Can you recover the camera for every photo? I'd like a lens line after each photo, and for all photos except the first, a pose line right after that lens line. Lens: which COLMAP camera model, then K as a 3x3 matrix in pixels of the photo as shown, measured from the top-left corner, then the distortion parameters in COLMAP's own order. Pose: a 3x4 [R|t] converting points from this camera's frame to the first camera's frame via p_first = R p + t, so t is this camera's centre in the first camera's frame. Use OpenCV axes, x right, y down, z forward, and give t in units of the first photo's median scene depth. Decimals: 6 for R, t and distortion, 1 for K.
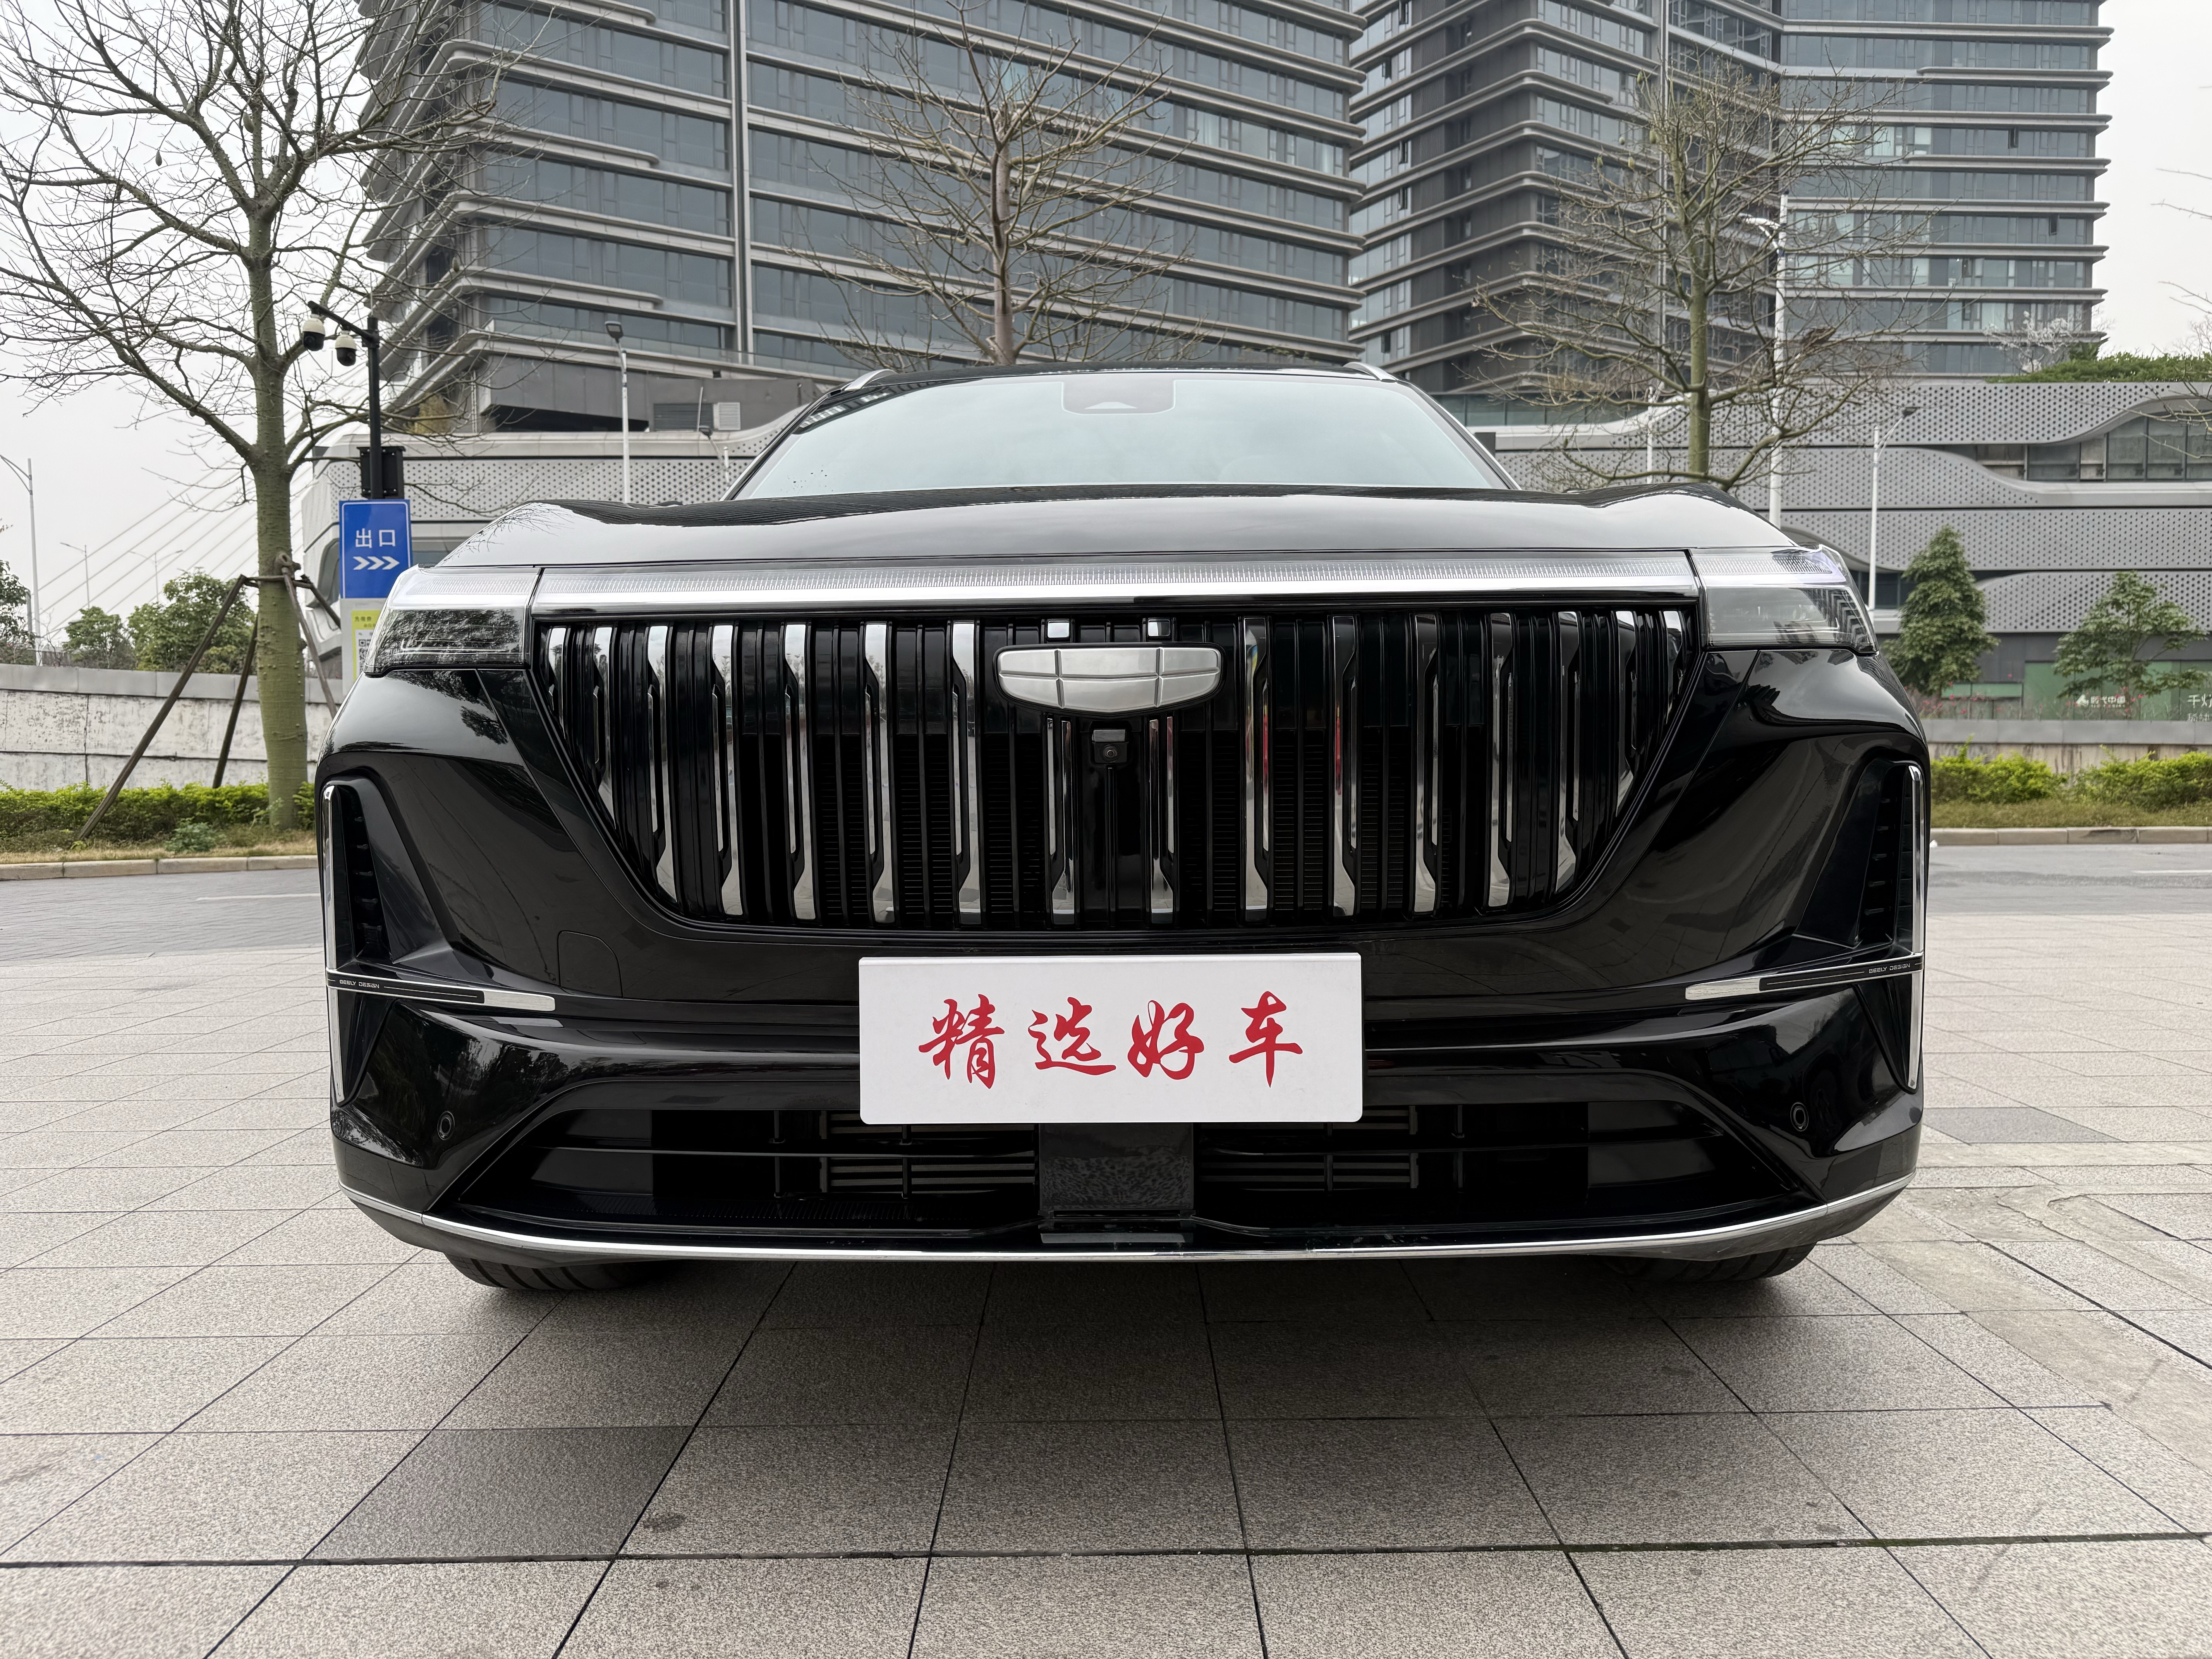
lens RADIAL K [[1547.0, 0, 1104.3], [0, 1547.0, 835.3], [0, 0, 1]] dist [-0.001525, -0.004883]
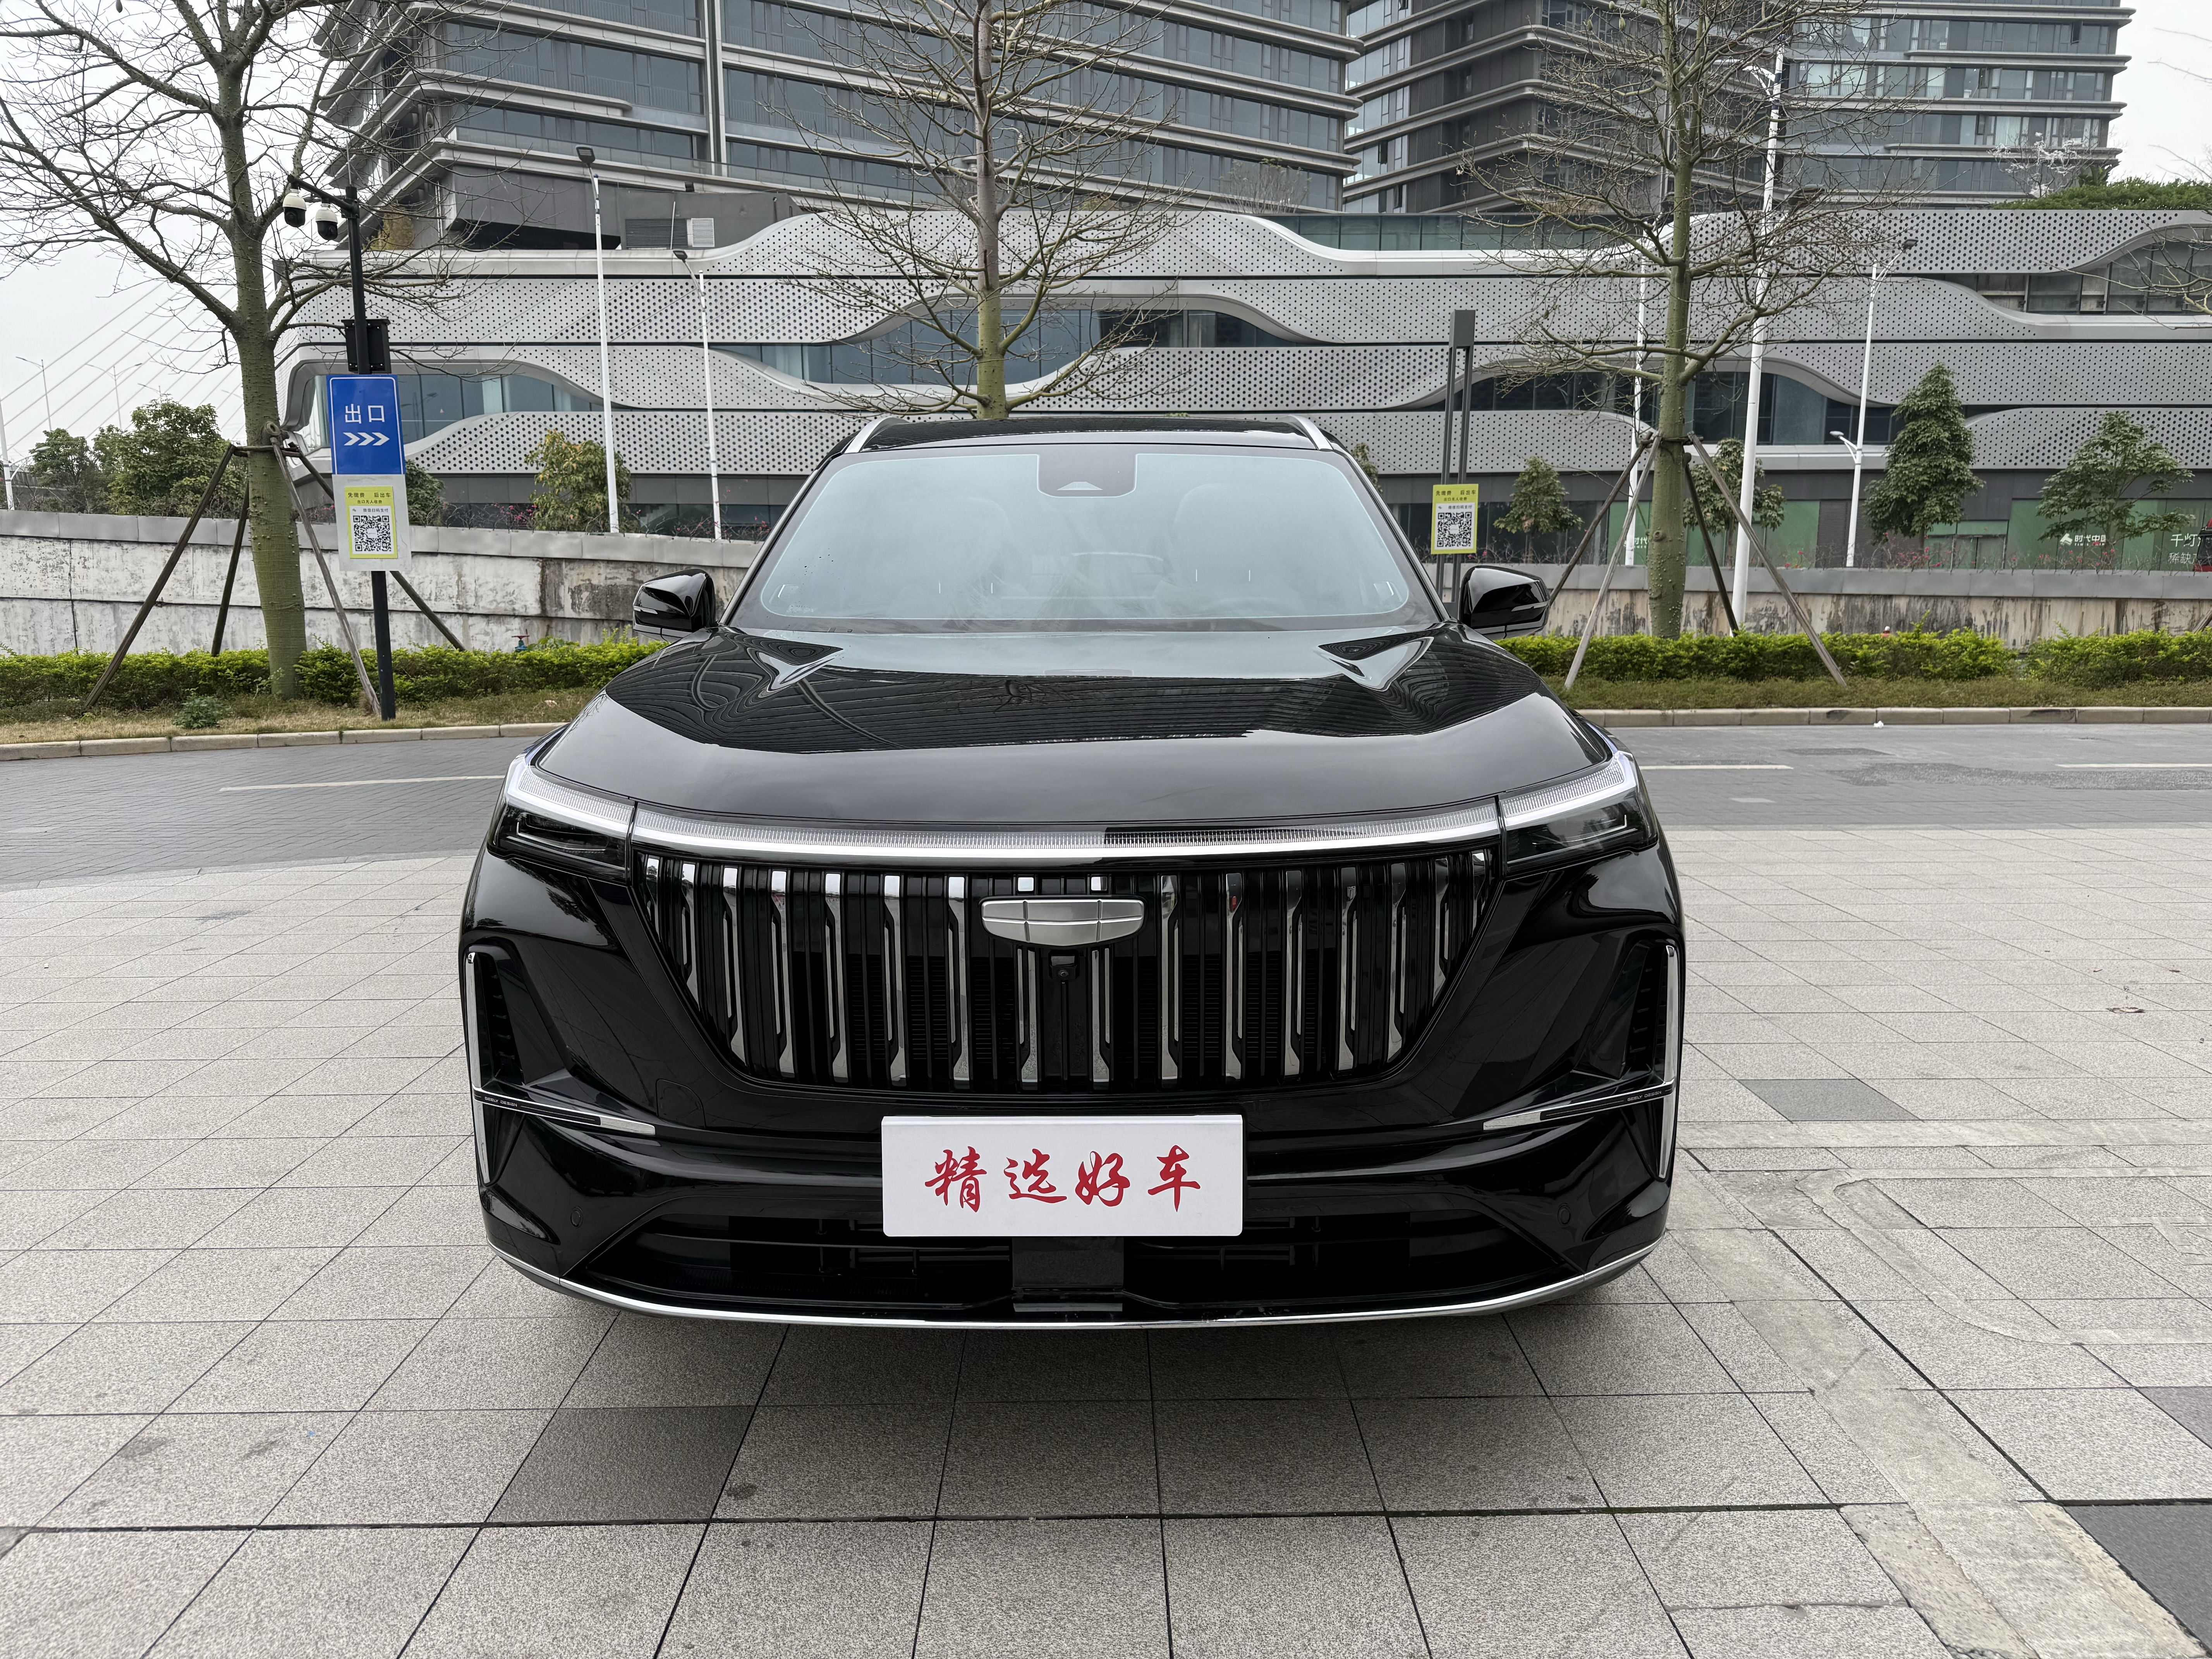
lens RADIAL K [[1540.4, 0, 1106.0], [0, 1540.4, 829.5], [0, 0, 1]] dist [0.006206, -0.011113]
pose [[0.999930, 0.003671, 0.011207, 0.002507], [-0.004877, 0.993968, 0.109559, -0.031888], [-0.010737, -0.109606, 0.993917, -0.033228]]
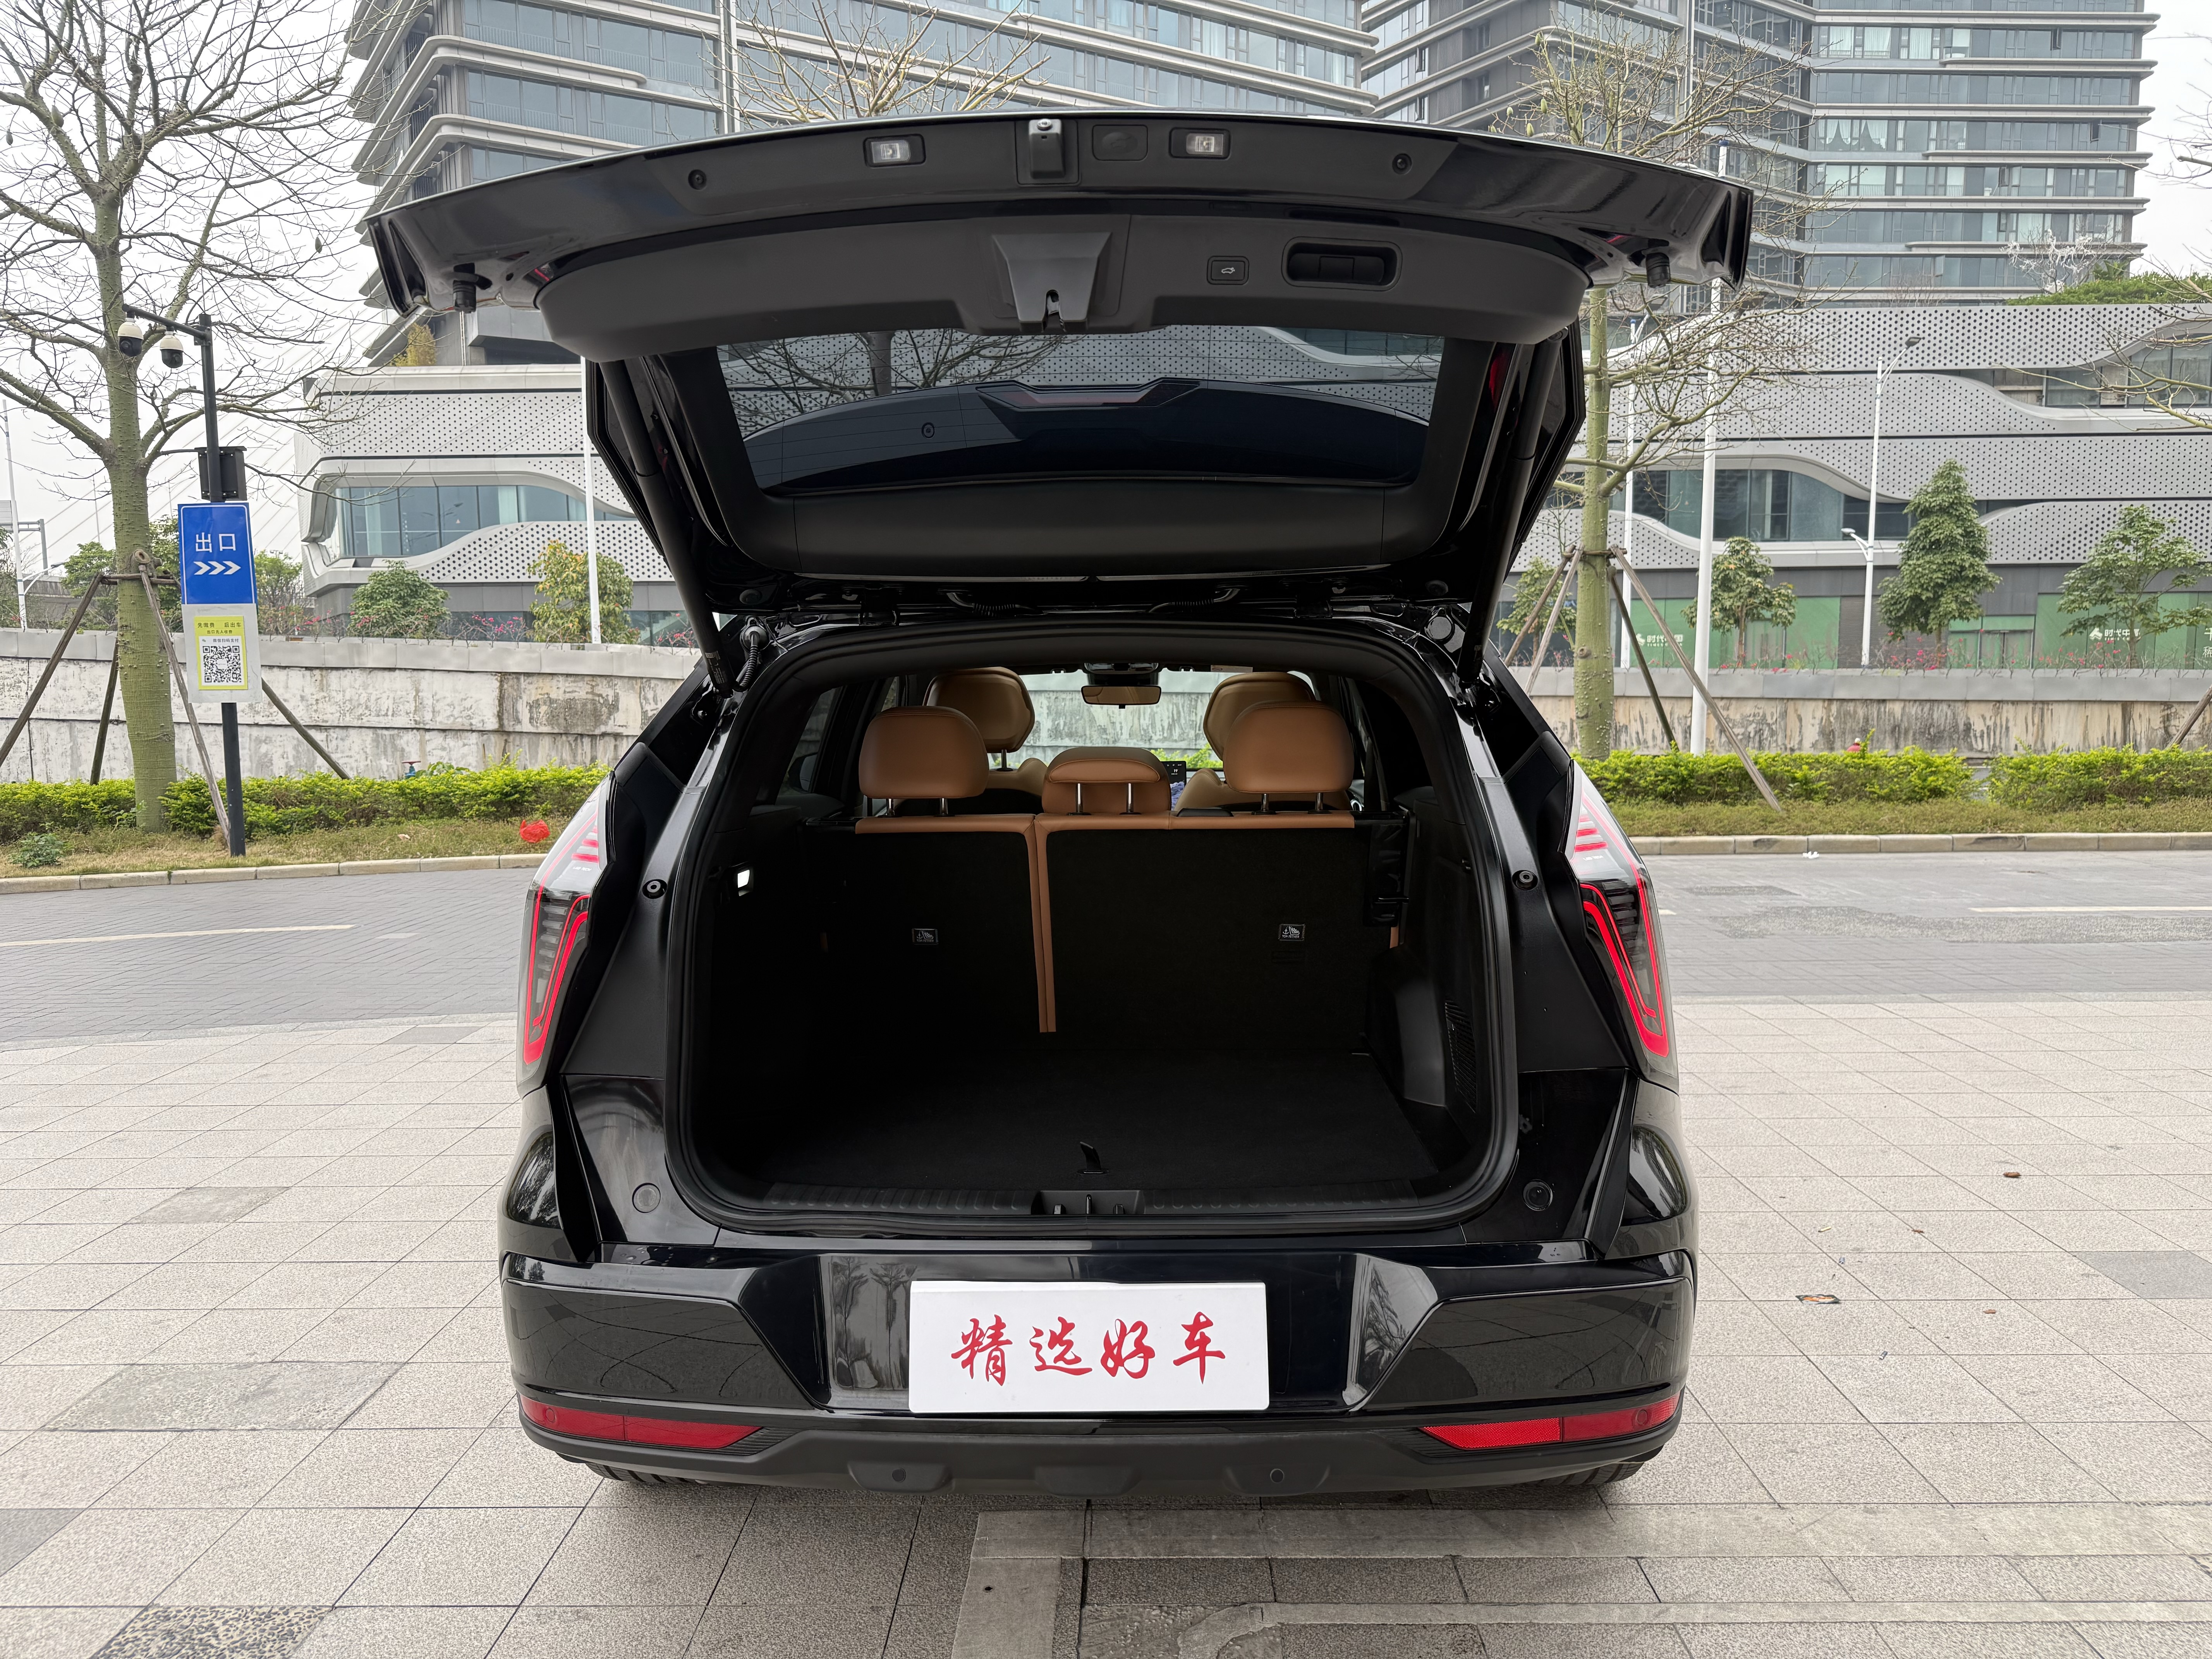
lens RADIAL K [[1547.0, 0, 1104.3], [0, 1547.0, 835.3], [0, 0, 1]] dist [-0.001525, -0.004883]
pose [[0.999861, -0.000293, -0.016674, 0.099048], [0.001153, 0.998670, 0.051554, -0.051538], [0.016637, -0.051566, 0.998531, 0.019070]]
